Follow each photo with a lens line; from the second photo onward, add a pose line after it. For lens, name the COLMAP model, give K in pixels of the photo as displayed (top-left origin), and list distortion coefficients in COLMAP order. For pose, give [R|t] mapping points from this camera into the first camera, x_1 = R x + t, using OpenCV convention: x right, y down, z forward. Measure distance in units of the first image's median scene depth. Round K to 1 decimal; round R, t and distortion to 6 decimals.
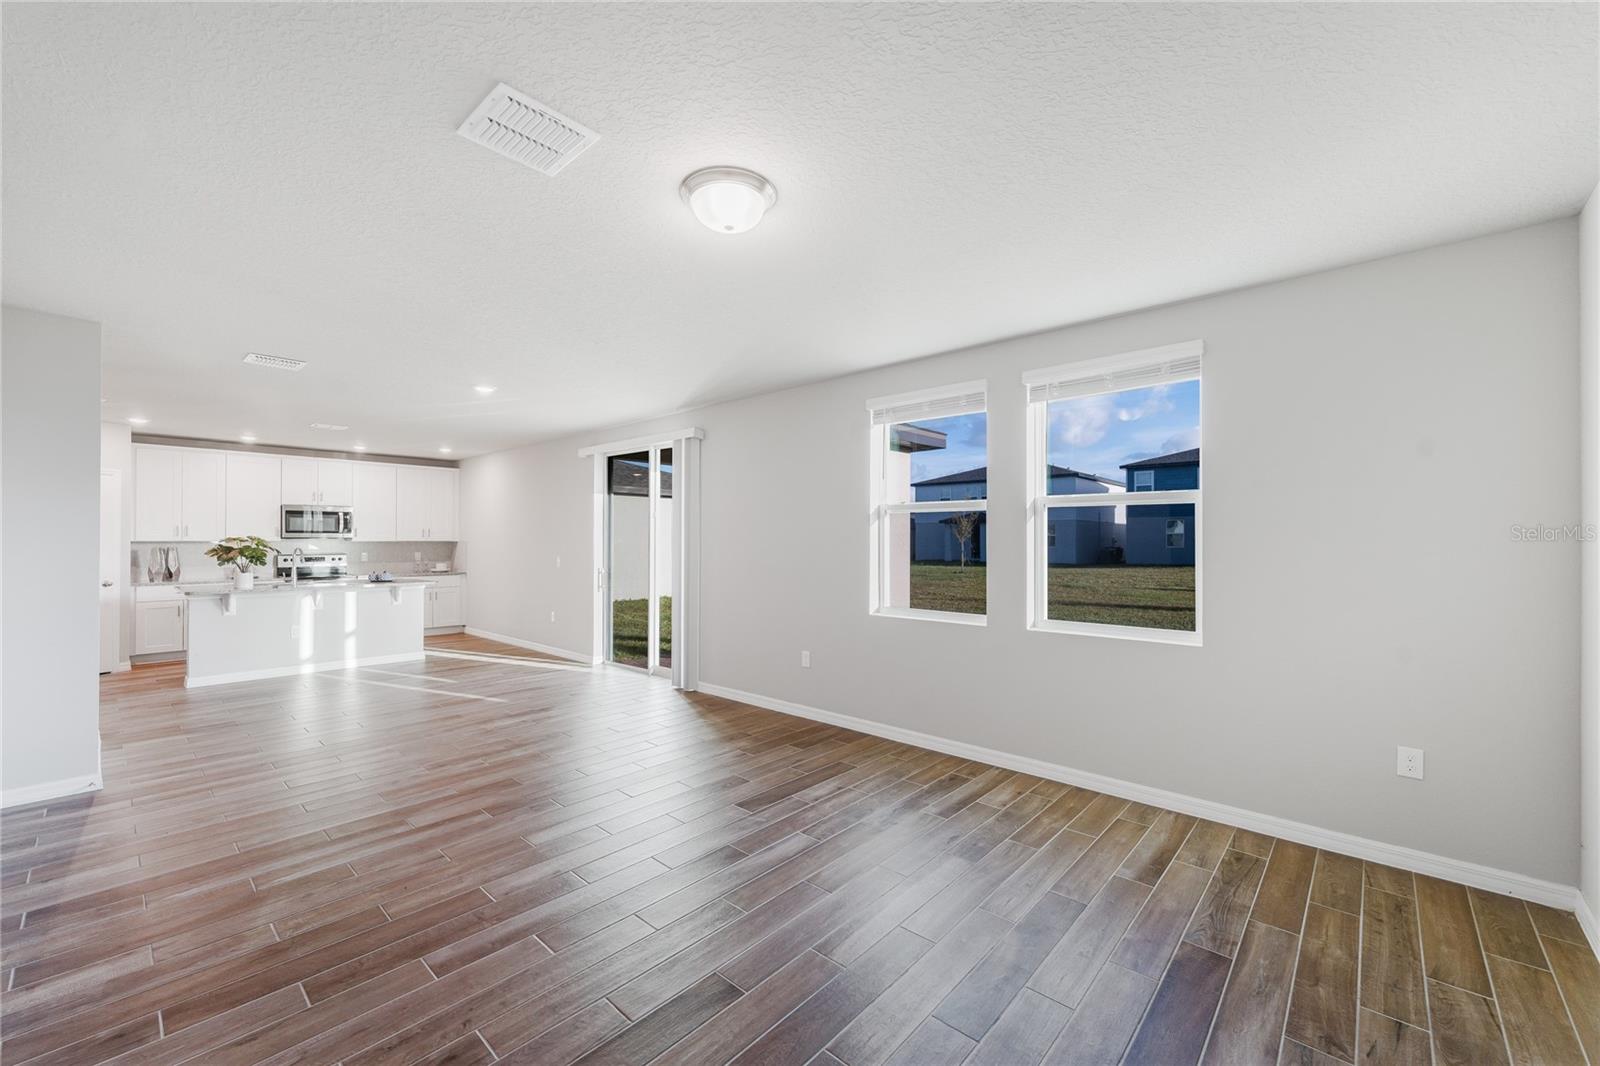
lens RADIAL K [[638.9, 0, 800.2], [0, 638.9, 537.9], [0, 0, 1]] dist [0.002106, 0.000261]
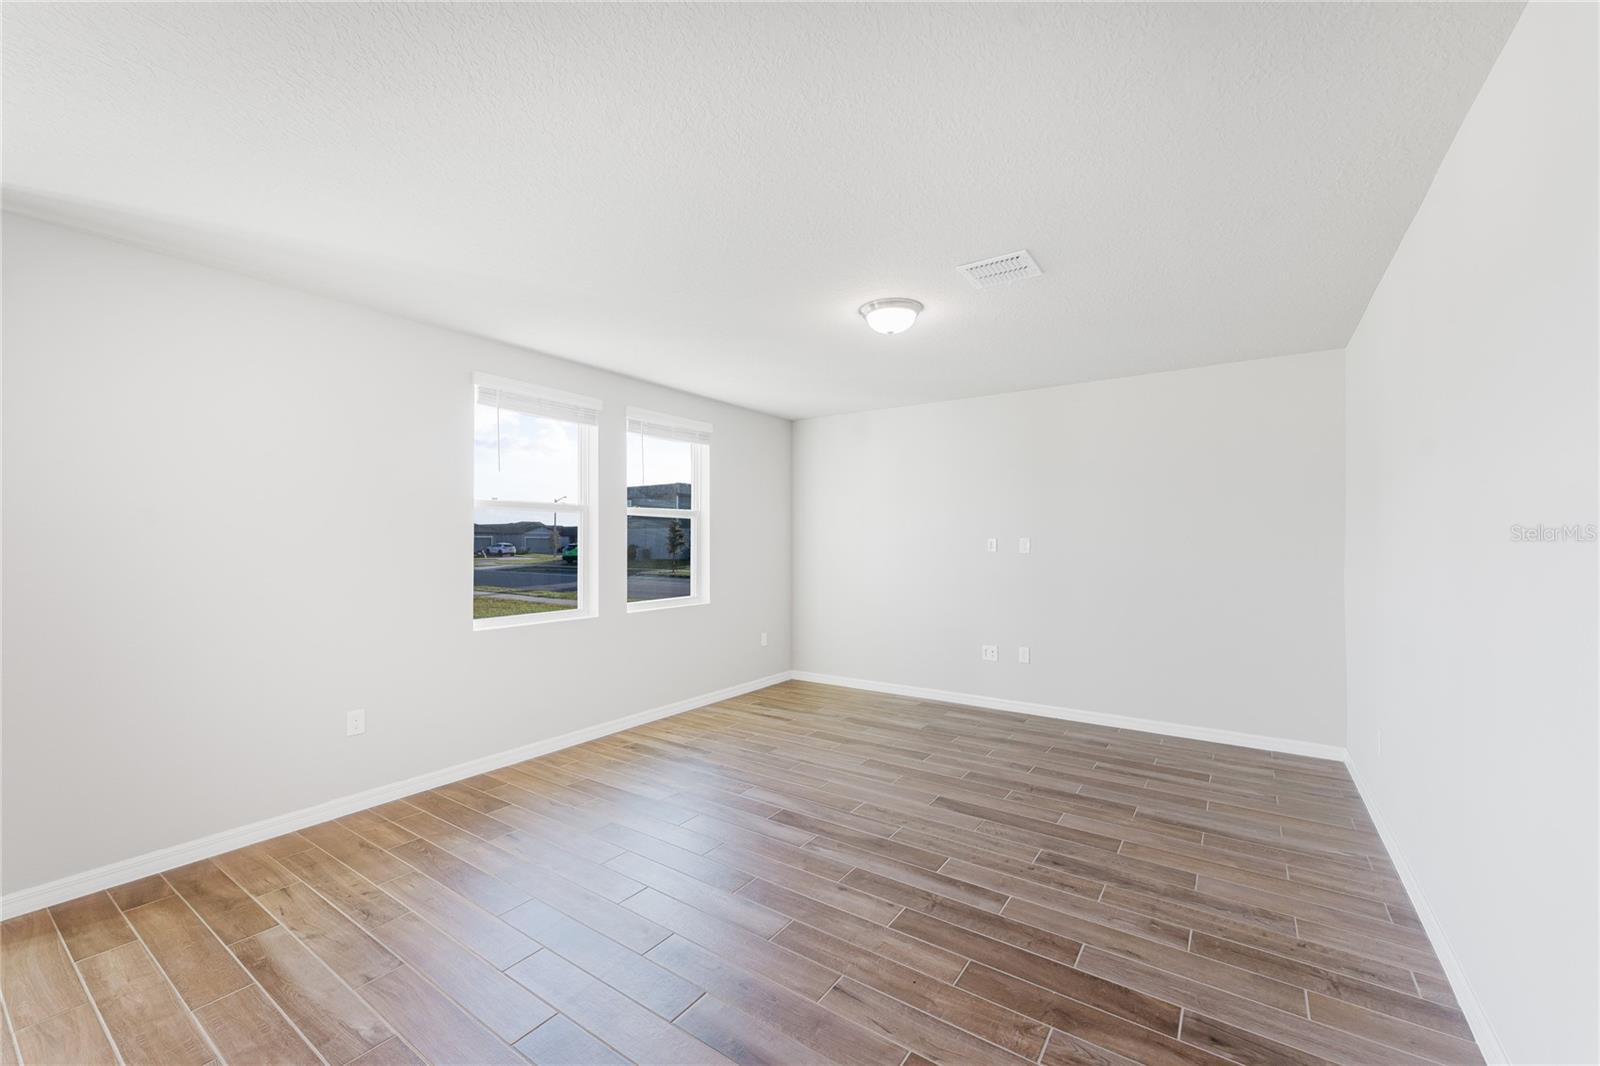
lens RADIAL K [[638.9, 0, 800.4], [0, 638.9, 537.2], [0, 0, 1]] dist [0.002106, 0.000261]
pose [[-0.132539, 0.005353, 0.991163, -0.774602], [-0.003098, 0.999978, -0.005815, 0.001704], [-0.991173, -0.003841, -0.132520, 0.697773]]
